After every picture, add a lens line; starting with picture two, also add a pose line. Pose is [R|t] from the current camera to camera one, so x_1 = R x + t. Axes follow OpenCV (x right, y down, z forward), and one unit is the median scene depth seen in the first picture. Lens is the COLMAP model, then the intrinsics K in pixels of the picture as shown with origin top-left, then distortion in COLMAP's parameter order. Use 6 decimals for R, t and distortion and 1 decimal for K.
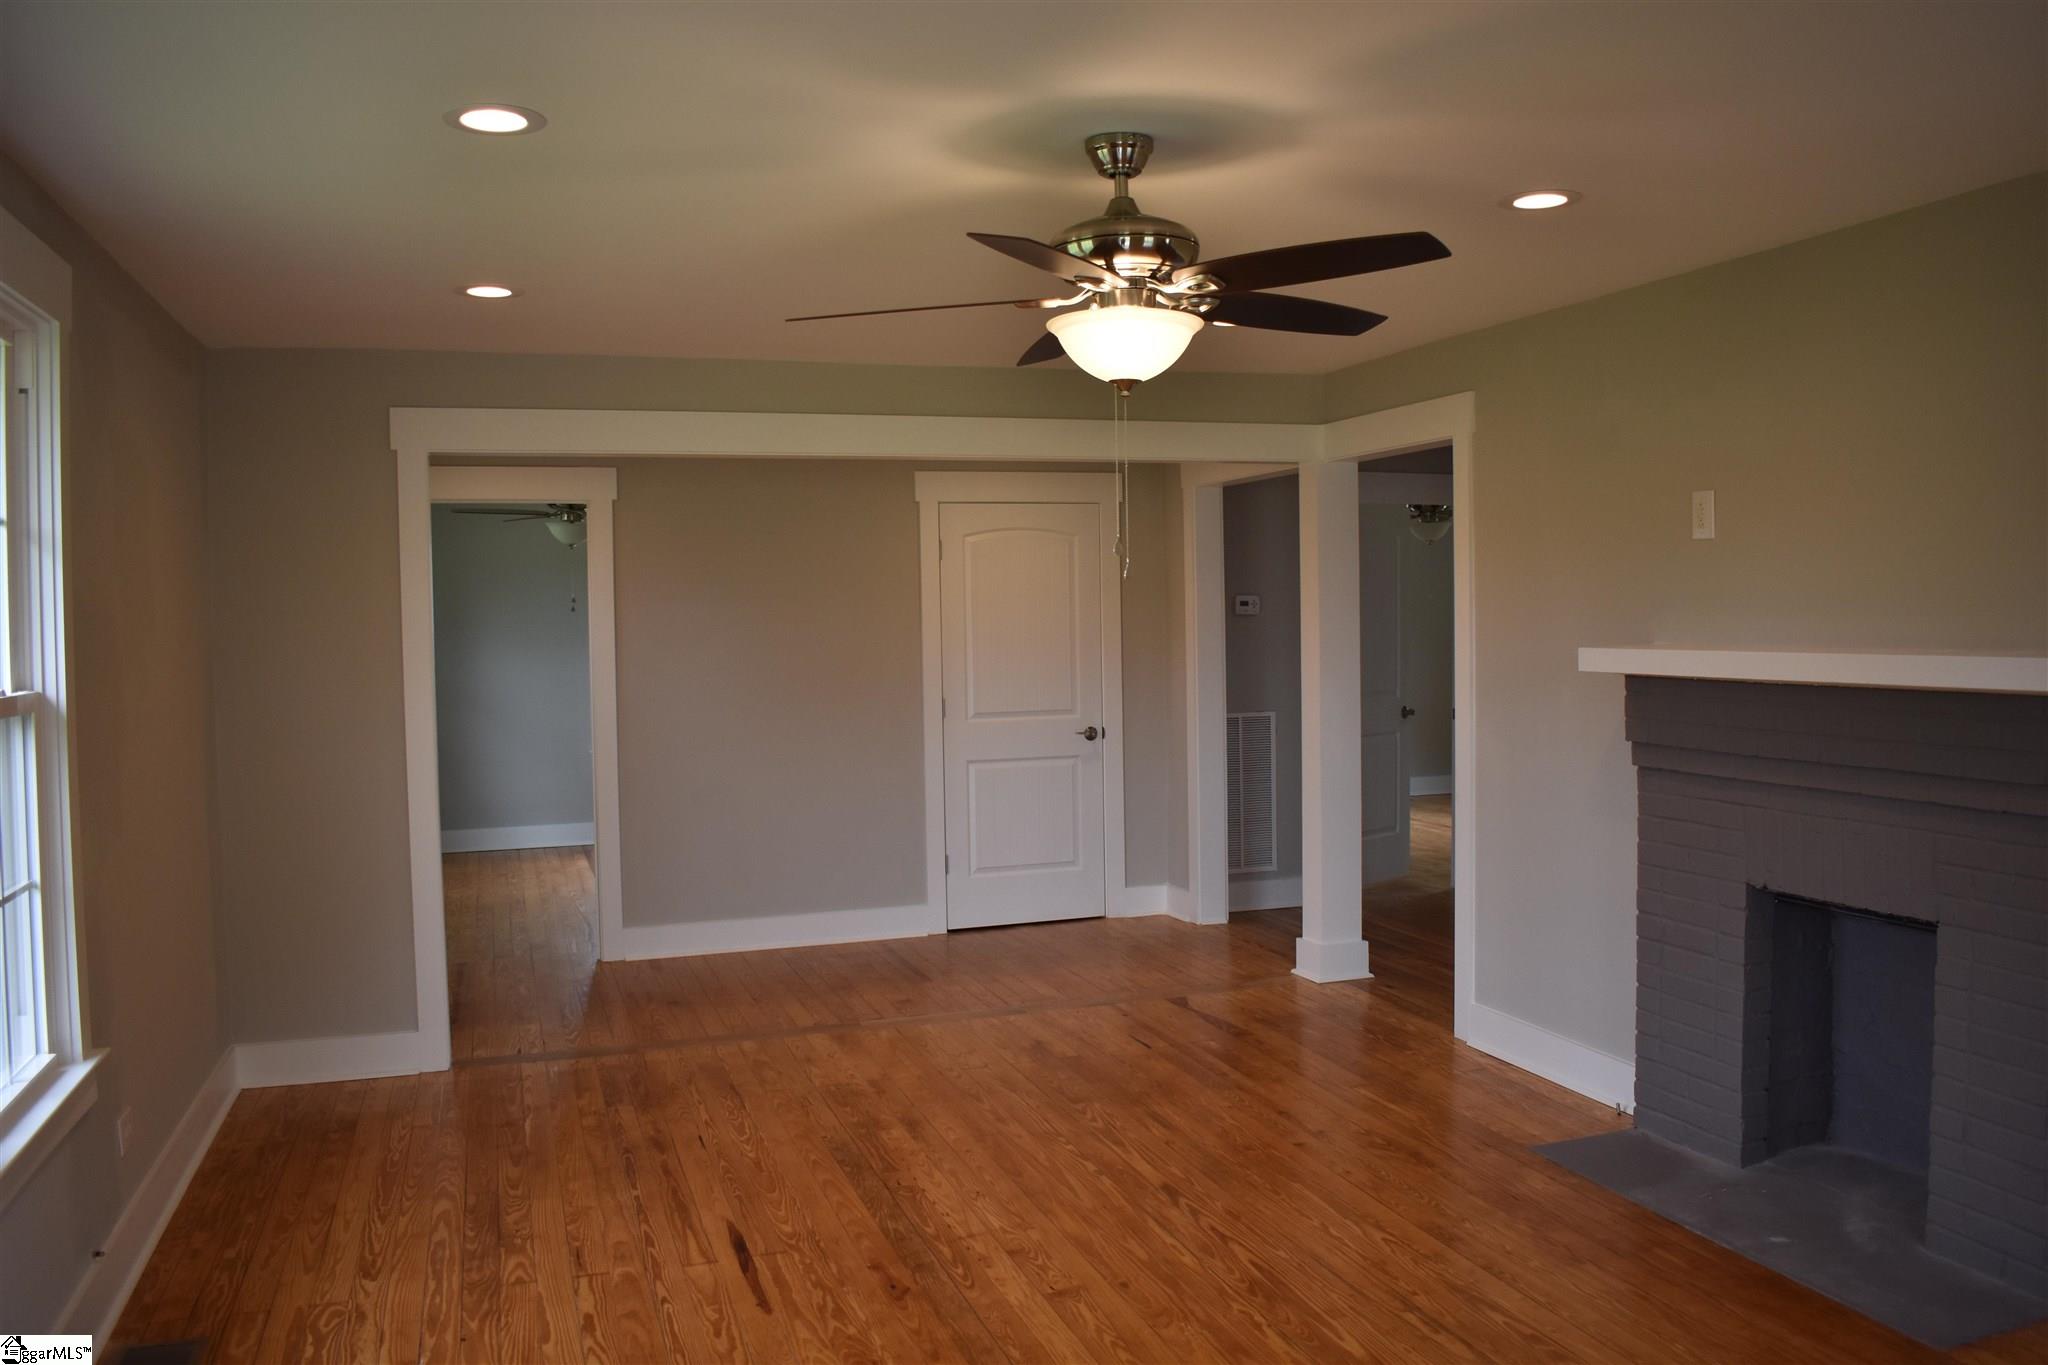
lens RADIAL K [[1626.9, 0, 1028.2], [0, 1626.9, 680.0], [0, 0, 1]] dist [-0.095236, 0.014730]
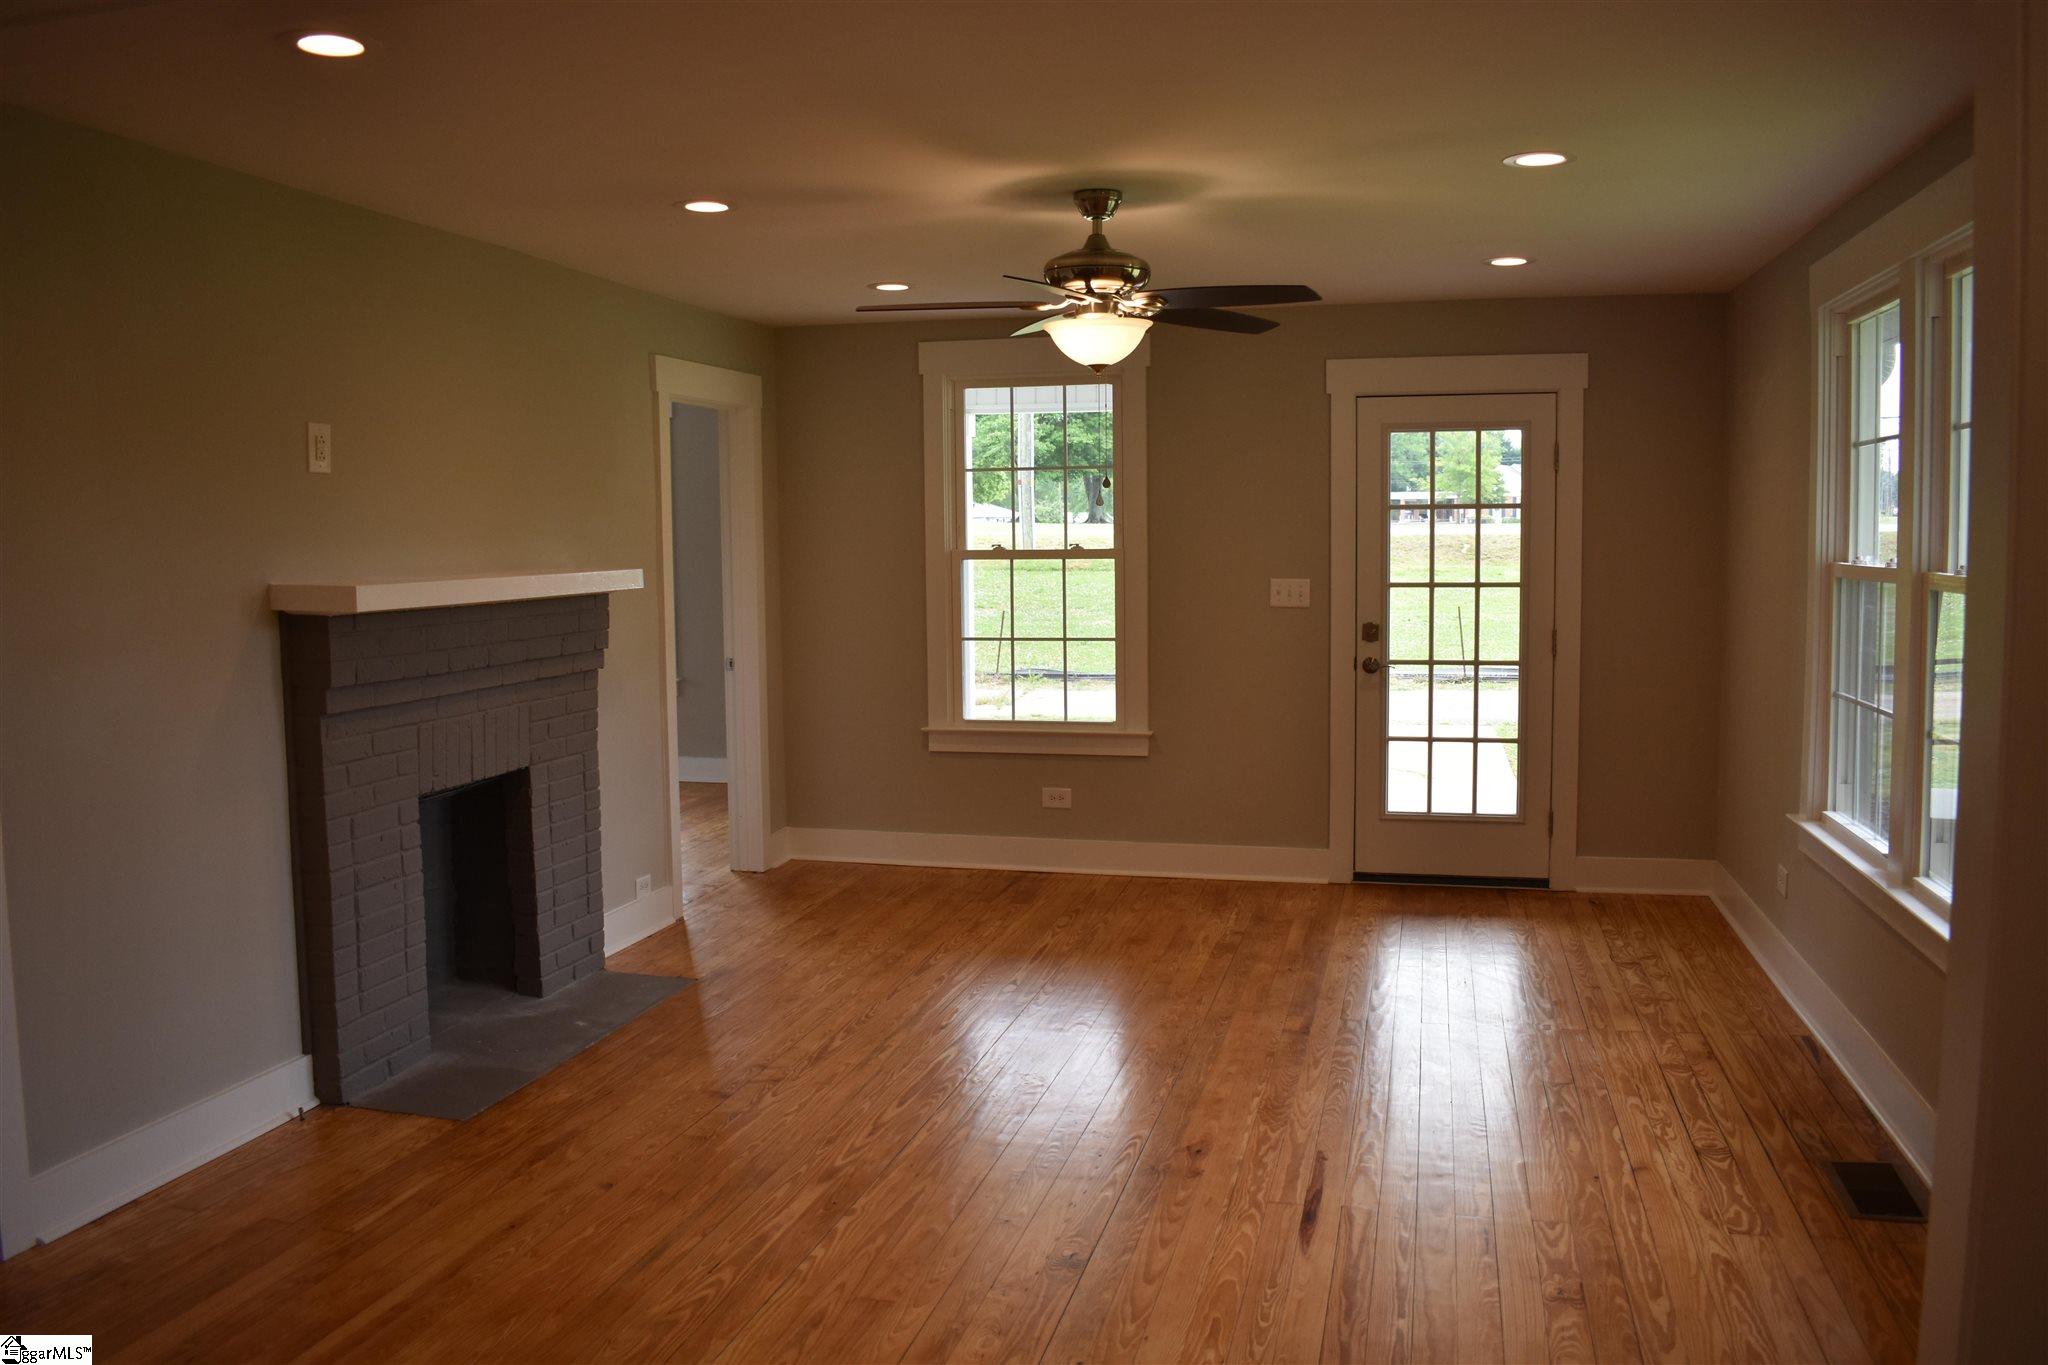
lens RADIAL K [[1626.9, 0, 1028.2], [0, 1626.9, 680.0], [0, 0, 1]] dist [-0.095236, 0.014730]
pose [[-0.843742, -0.022930, 0.536260, -0.502861], [0.046500, 0.992208, 0.115589, -0.059734], [-0.534732, 0.122463, -0.836101, 1.727353]]
